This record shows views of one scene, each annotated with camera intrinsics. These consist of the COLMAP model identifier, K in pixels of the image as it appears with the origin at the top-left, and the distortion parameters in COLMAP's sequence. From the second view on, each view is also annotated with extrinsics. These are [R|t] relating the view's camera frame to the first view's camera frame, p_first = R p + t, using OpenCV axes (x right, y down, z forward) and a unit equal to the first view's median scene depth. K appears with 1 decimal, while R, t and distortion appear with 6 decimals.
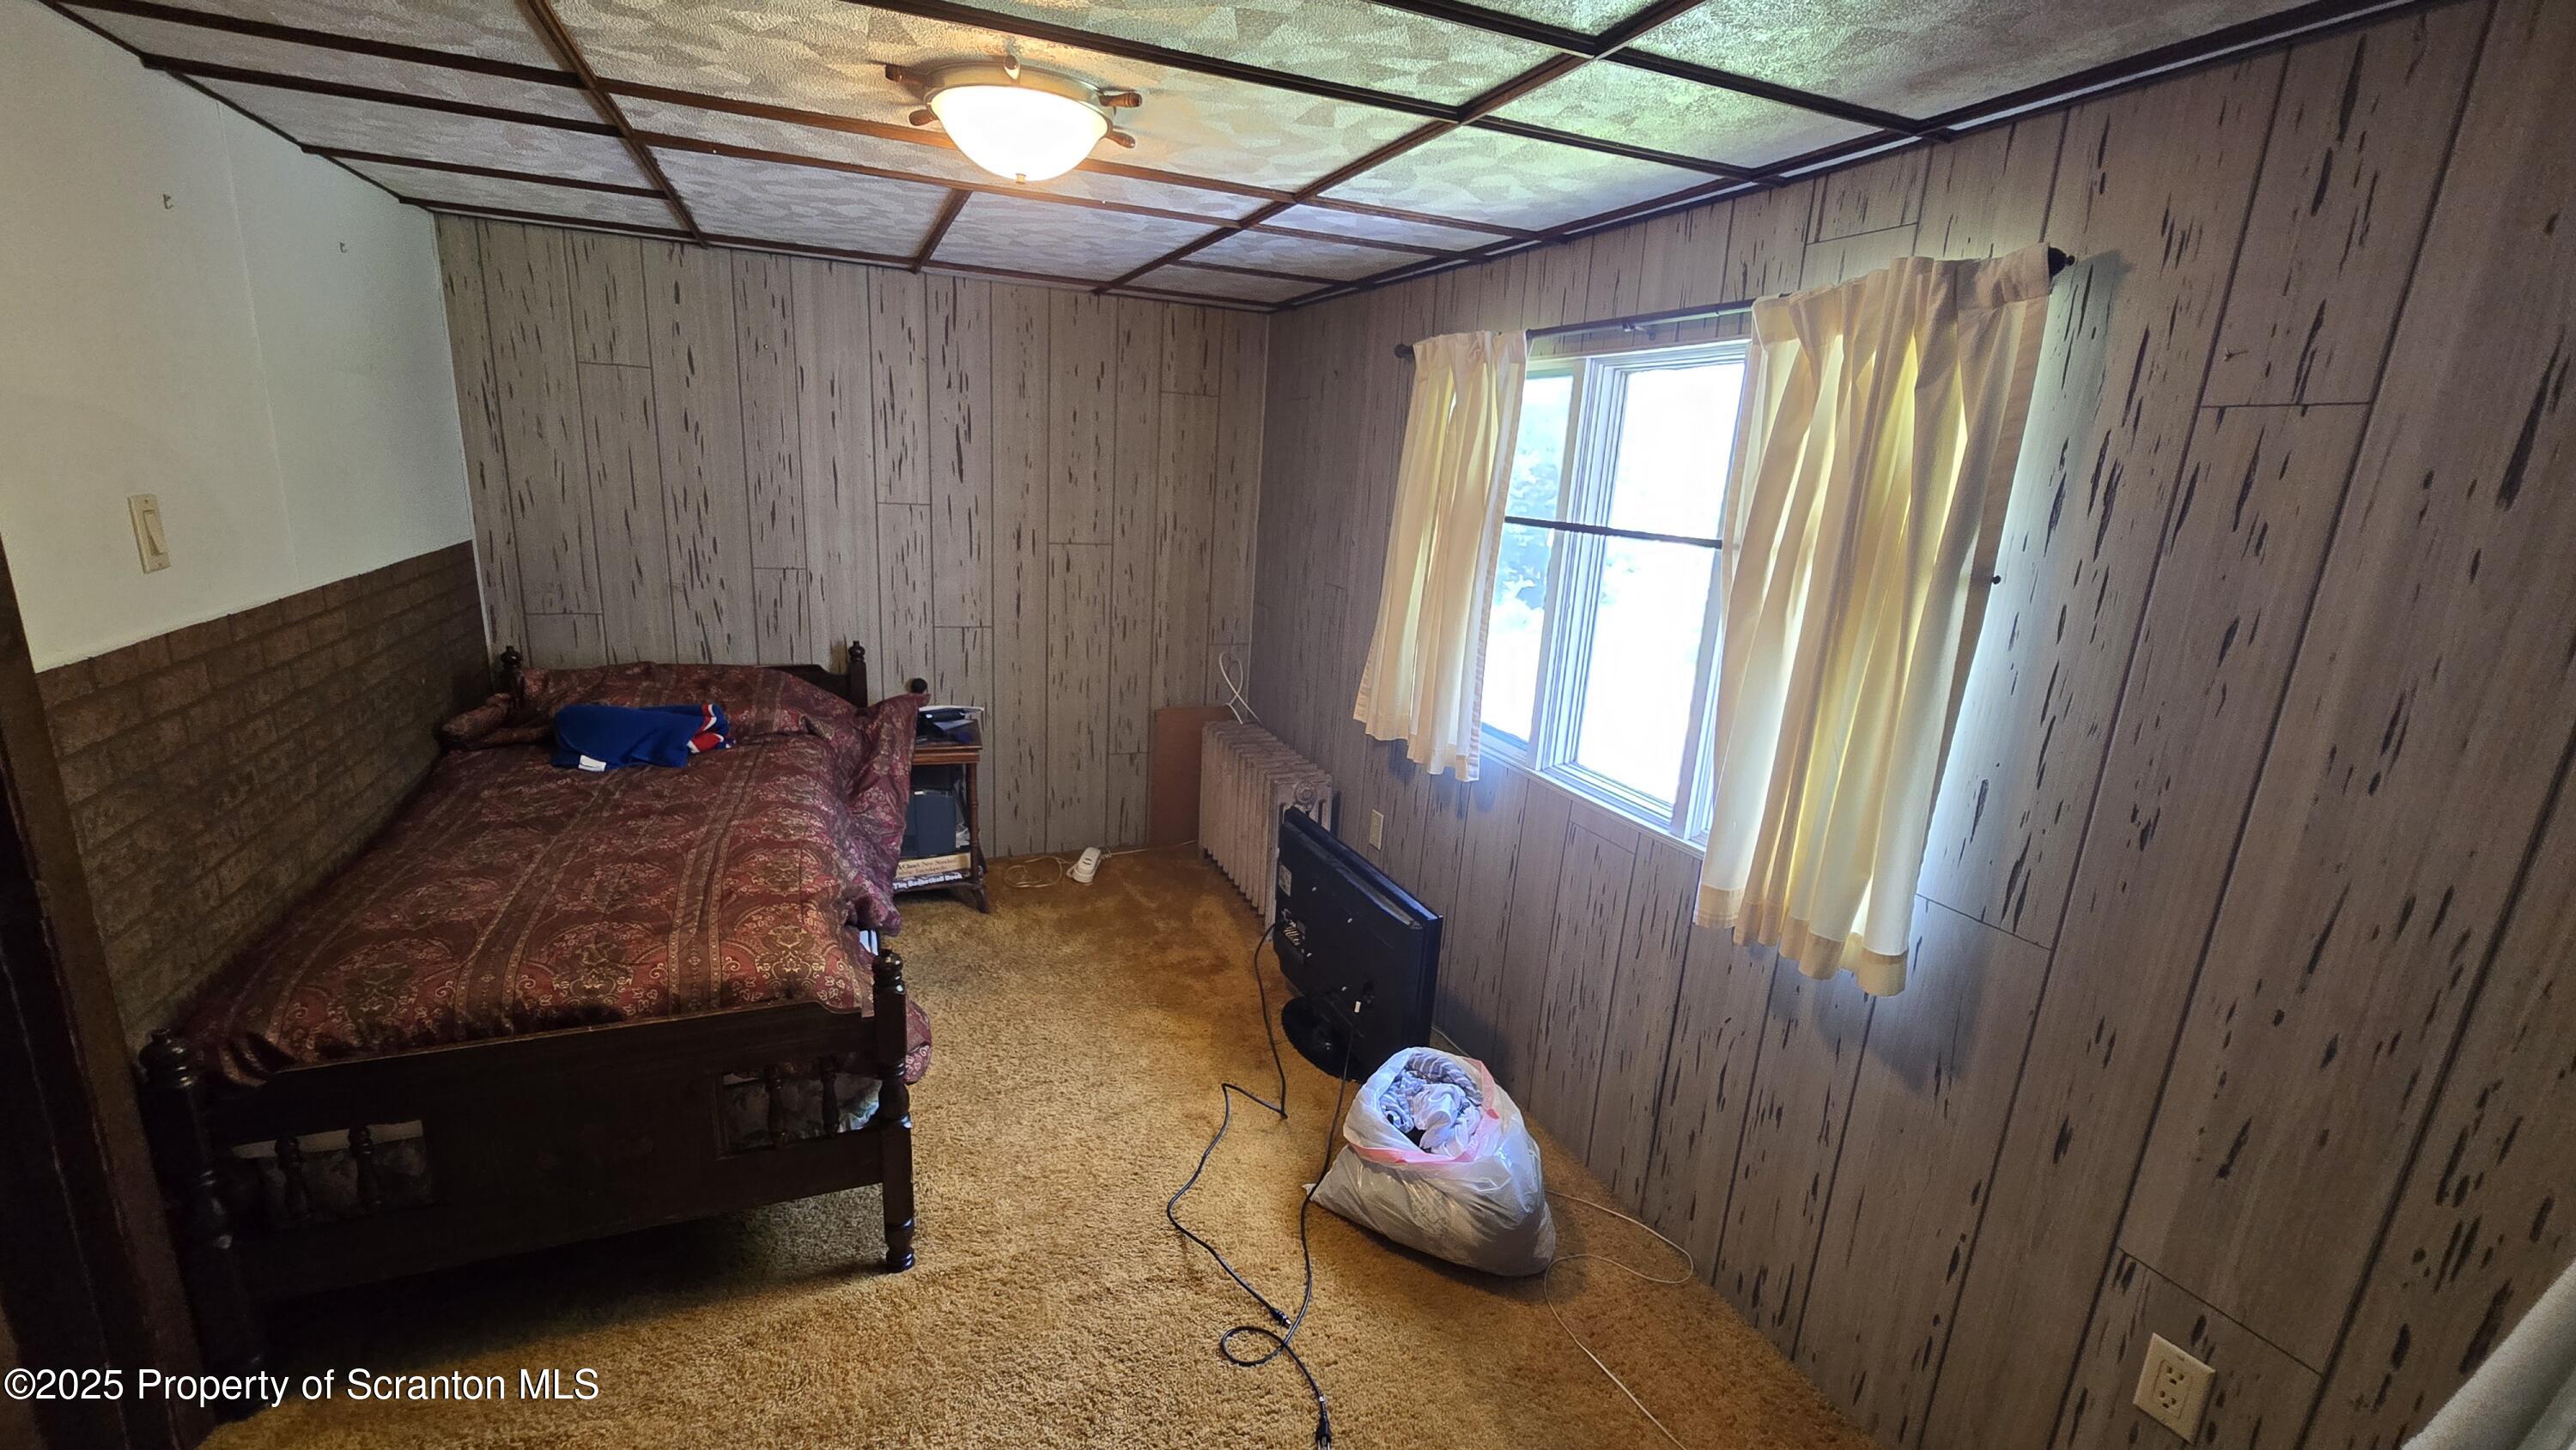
lens RADIAL K [[1053.5, 0, 1266.3], [0, 1053.5, 729.7], [0, 0, 1]] dist [-0.002985, 0.000893]
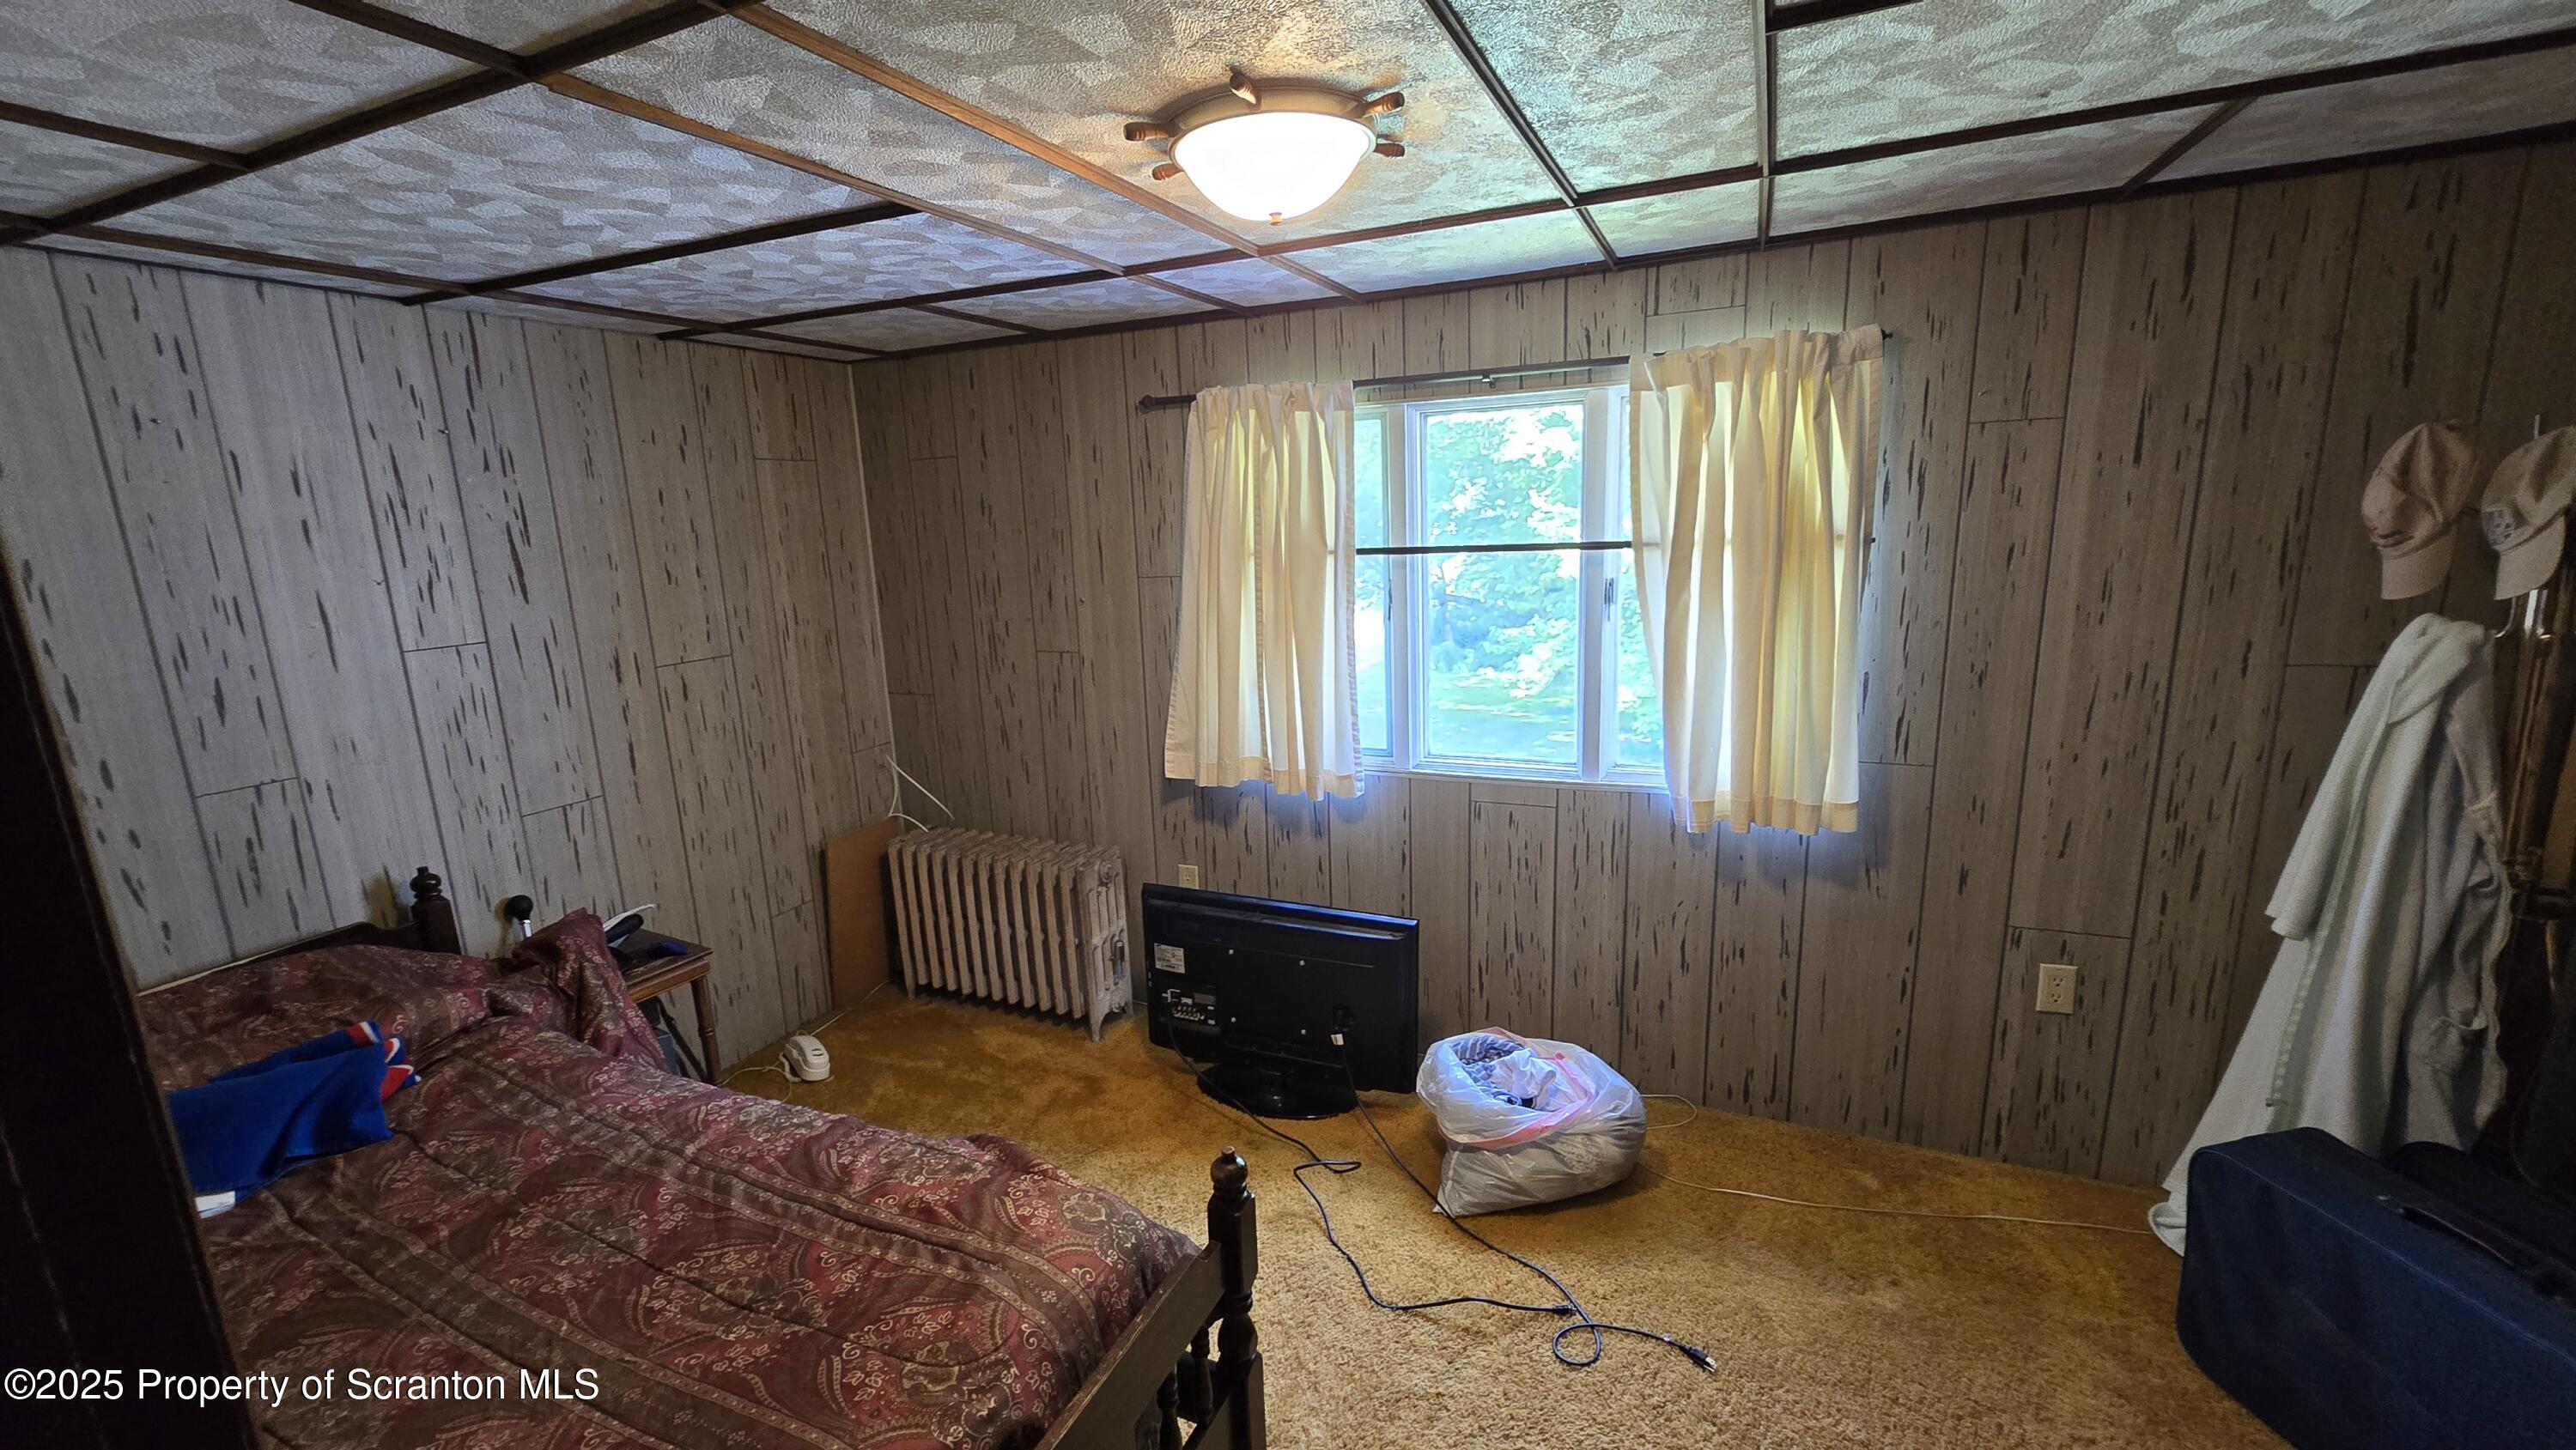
lens RADIAL K [[1053.5, 0, 1272.2], [0, 1053.5, 732.5], [0, 0, 1]] dist [-0.002985, 0.000893]
pose [[0.731766, -0.225856, 0.643046, -0.602888], [0.247953, 0.967064, 0.057498, -0.107421], [-0.634853, 0.117370, 0.763666, 0.254709]]
